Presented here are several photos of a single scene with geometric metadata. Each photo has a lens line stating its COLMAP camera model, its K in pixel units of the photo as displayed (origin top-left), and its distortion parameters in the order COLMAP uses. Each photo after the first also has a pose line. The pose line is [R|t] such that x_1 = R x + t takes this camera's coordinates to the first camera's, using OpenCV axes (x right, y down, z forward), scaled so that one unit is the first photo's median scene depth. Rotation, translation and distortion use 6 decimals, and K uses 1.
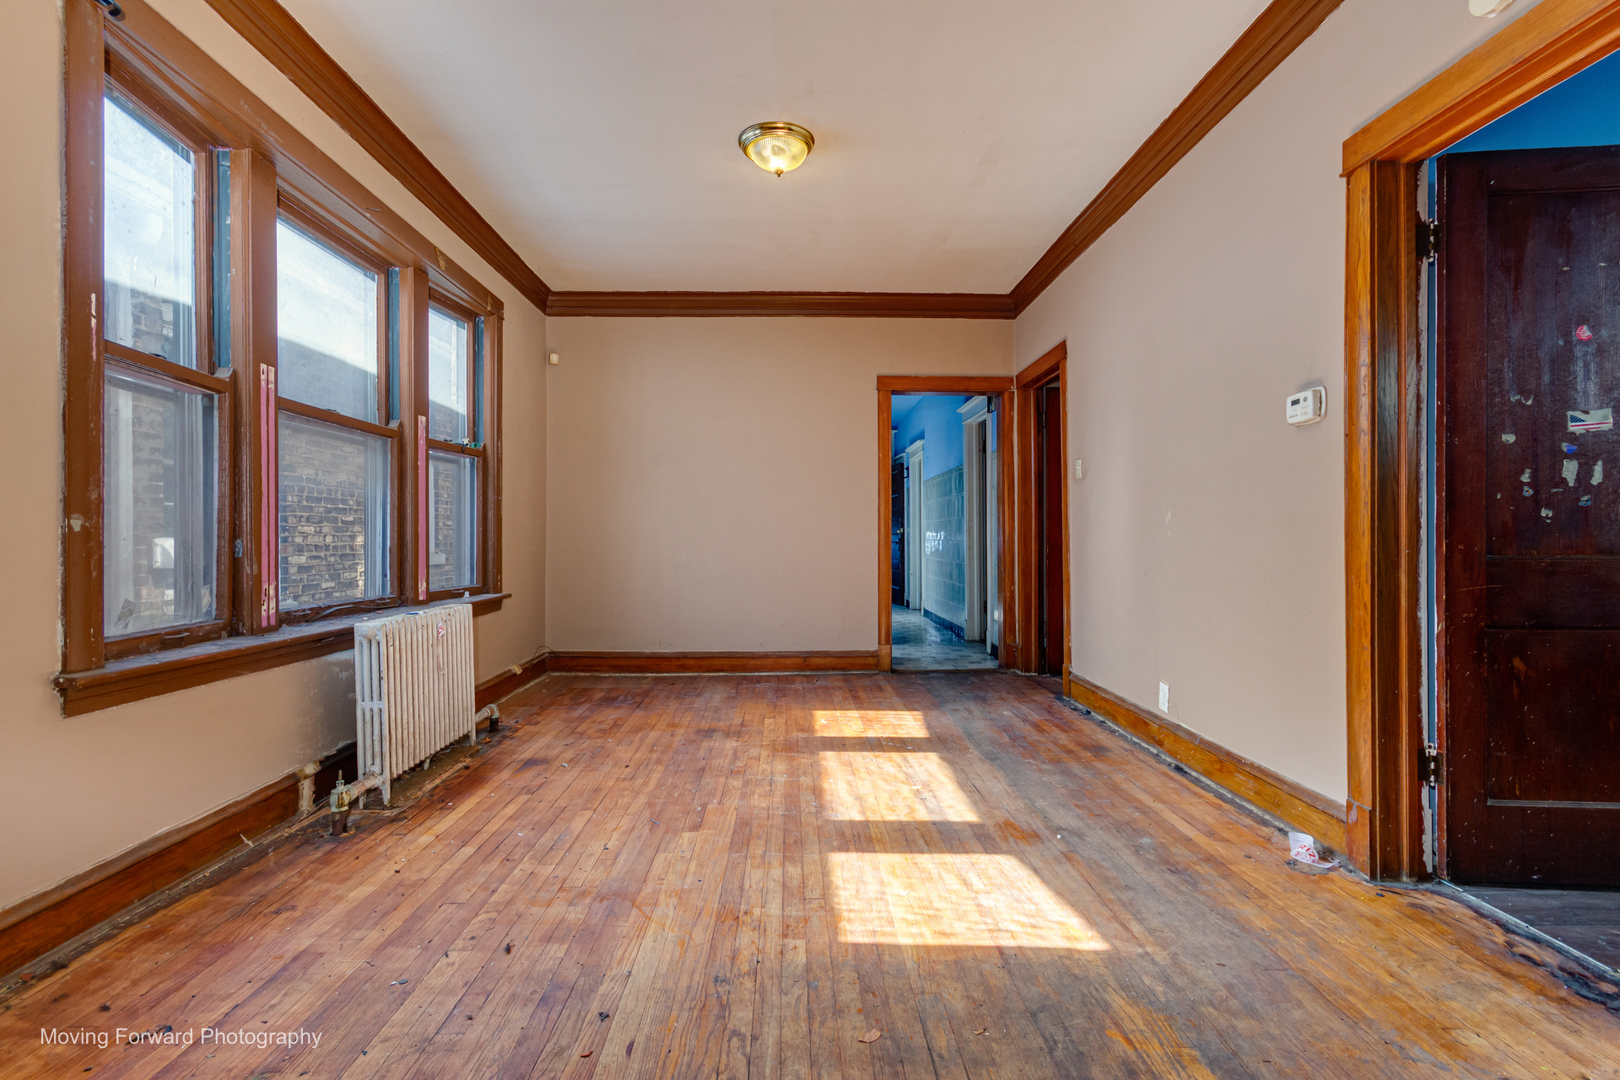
lens RADIAL K [[759.8, 0, 806.9], [0, 759.8, 540.6], [0, 0, 1]] dist [0.008599, -0.001581]
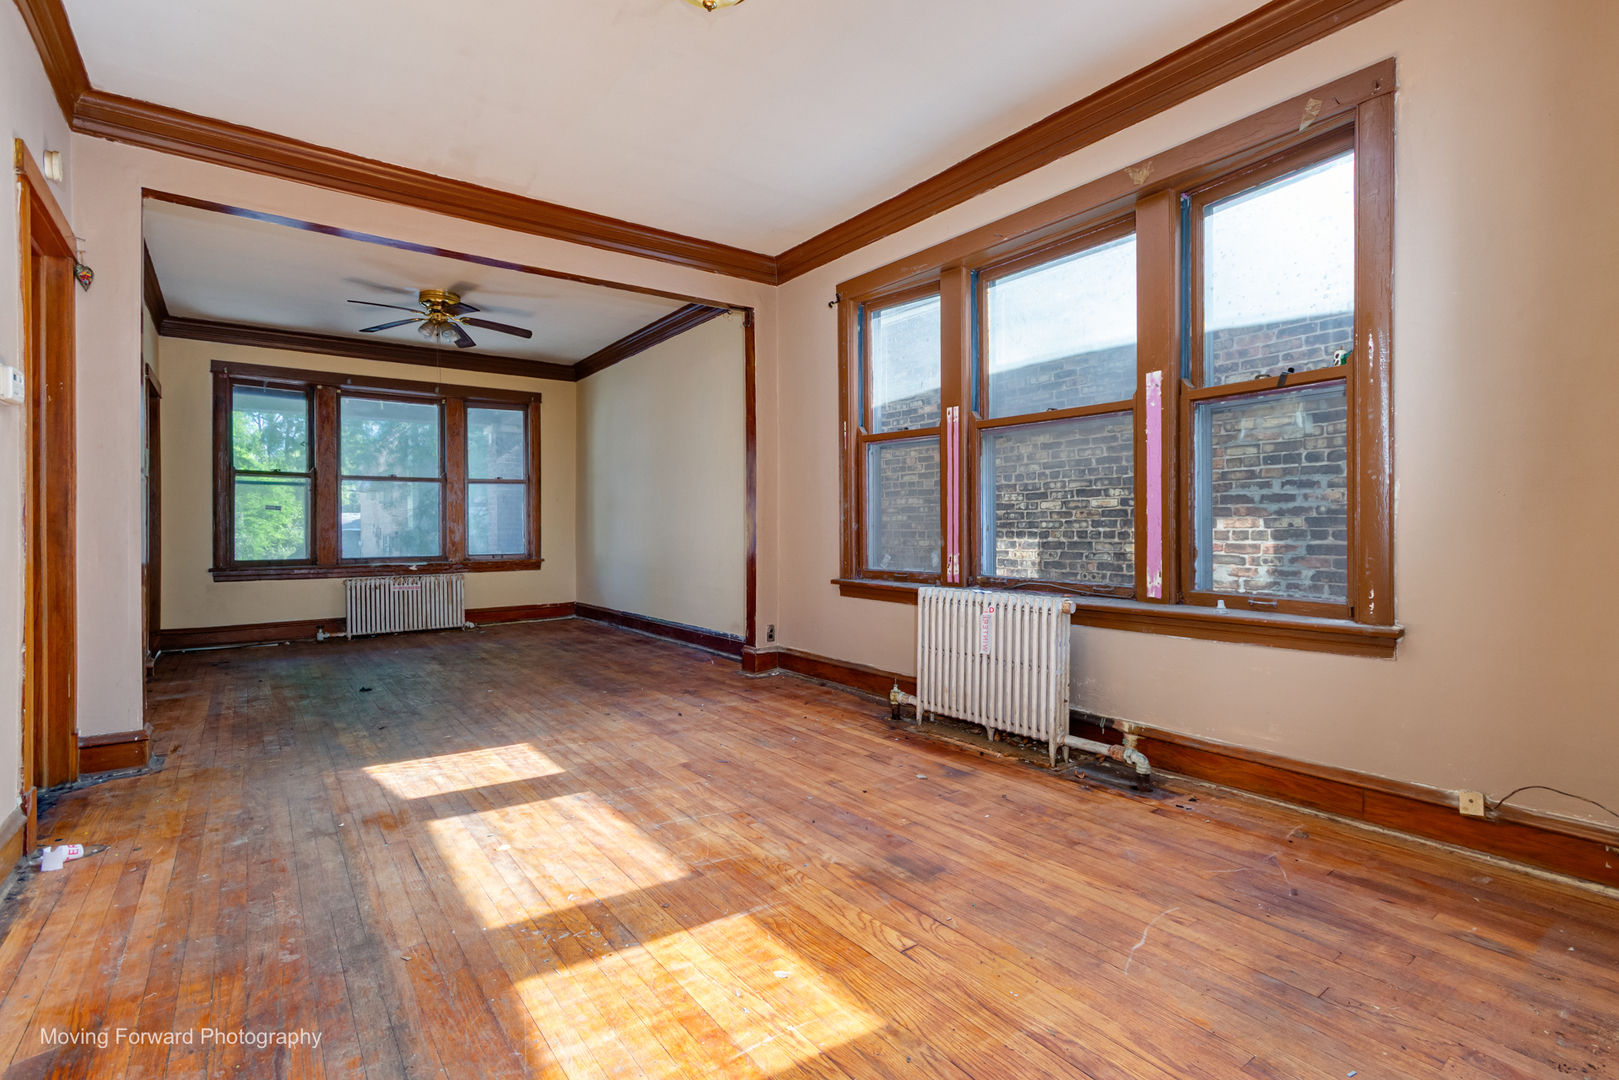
lens RADIAL K [[759.3, 0, 801.5], [0, 759.3, 526.1], [0, 0, 1]] dist [0.008599, -0.001581]
pose [[-0.825884, 0.008466, -0.563776, 0.375167], [0.007825, 0.999963, 0.003554, -0.006267], [0.563785, -0.001476, -0.825920, 2.071945]]
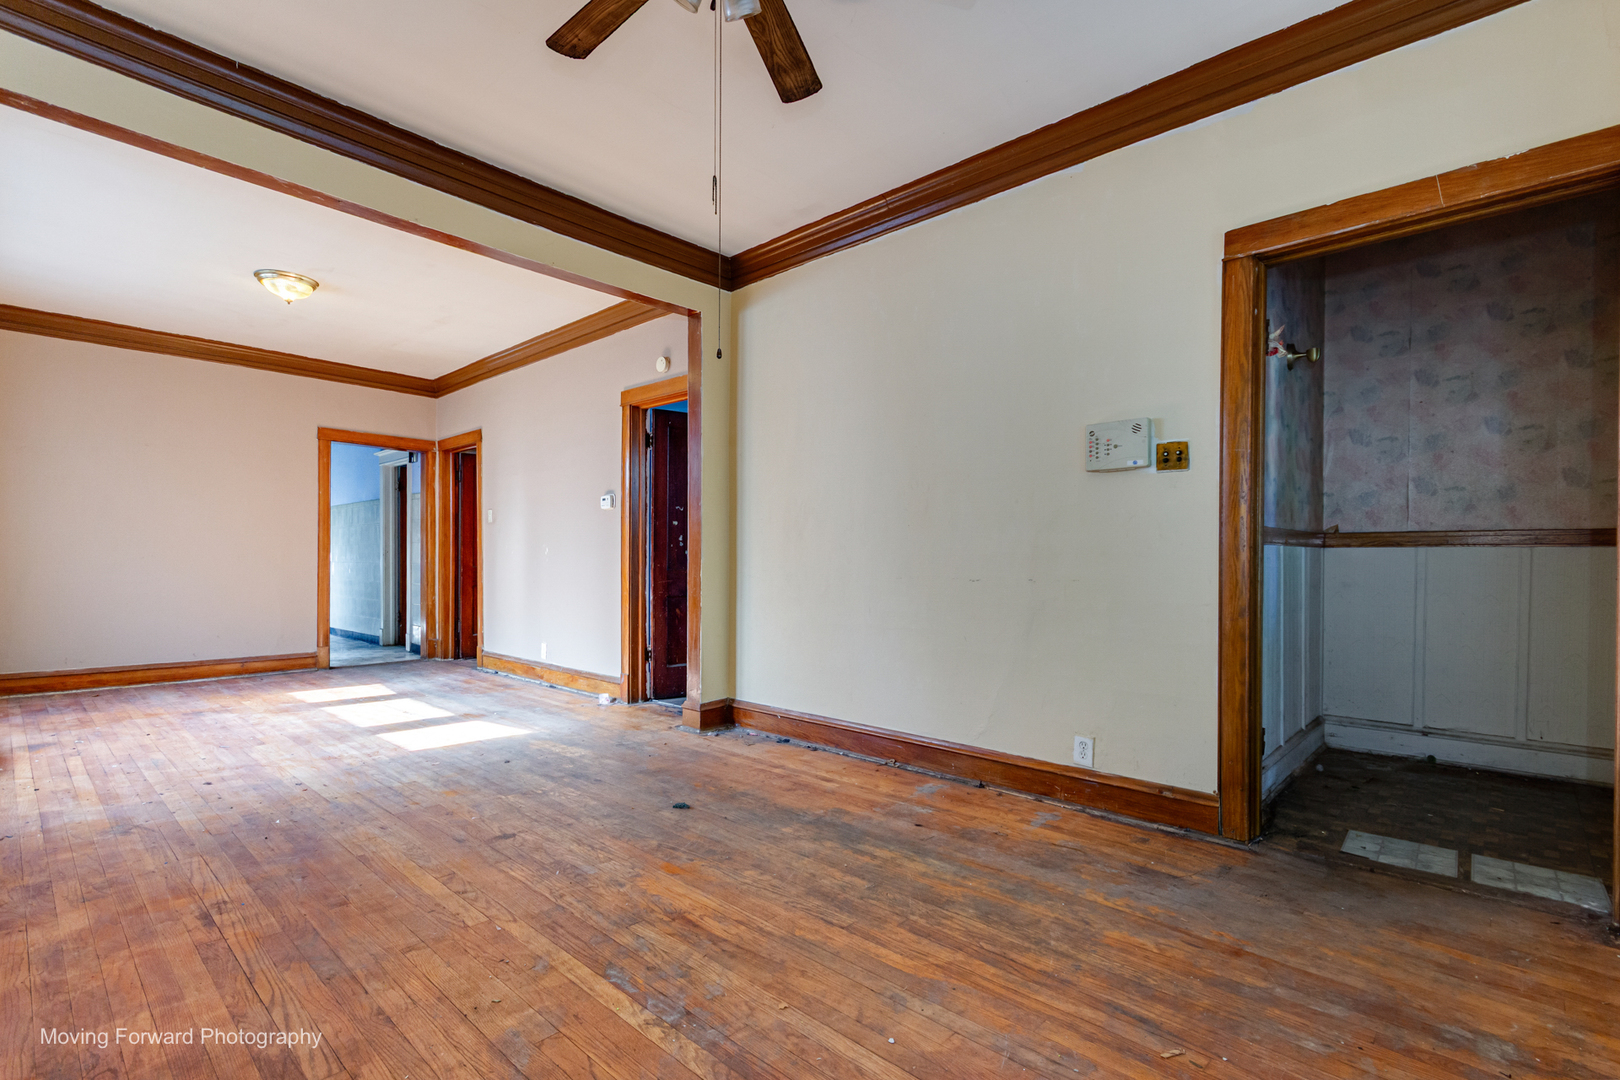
lens RADIAL K [[759.8, 0, 799.5], [0, 759.8, 562.9], [0, 0, 1]] dist [0.008599, -0.001581]
pose [[0.712686, 0.006868, 0.701449, -0.430343], [-0.004816, 0.999976, -0.004898, 0.007128], [-0.701466, 0.000113, 0.712703, -0.835030]]
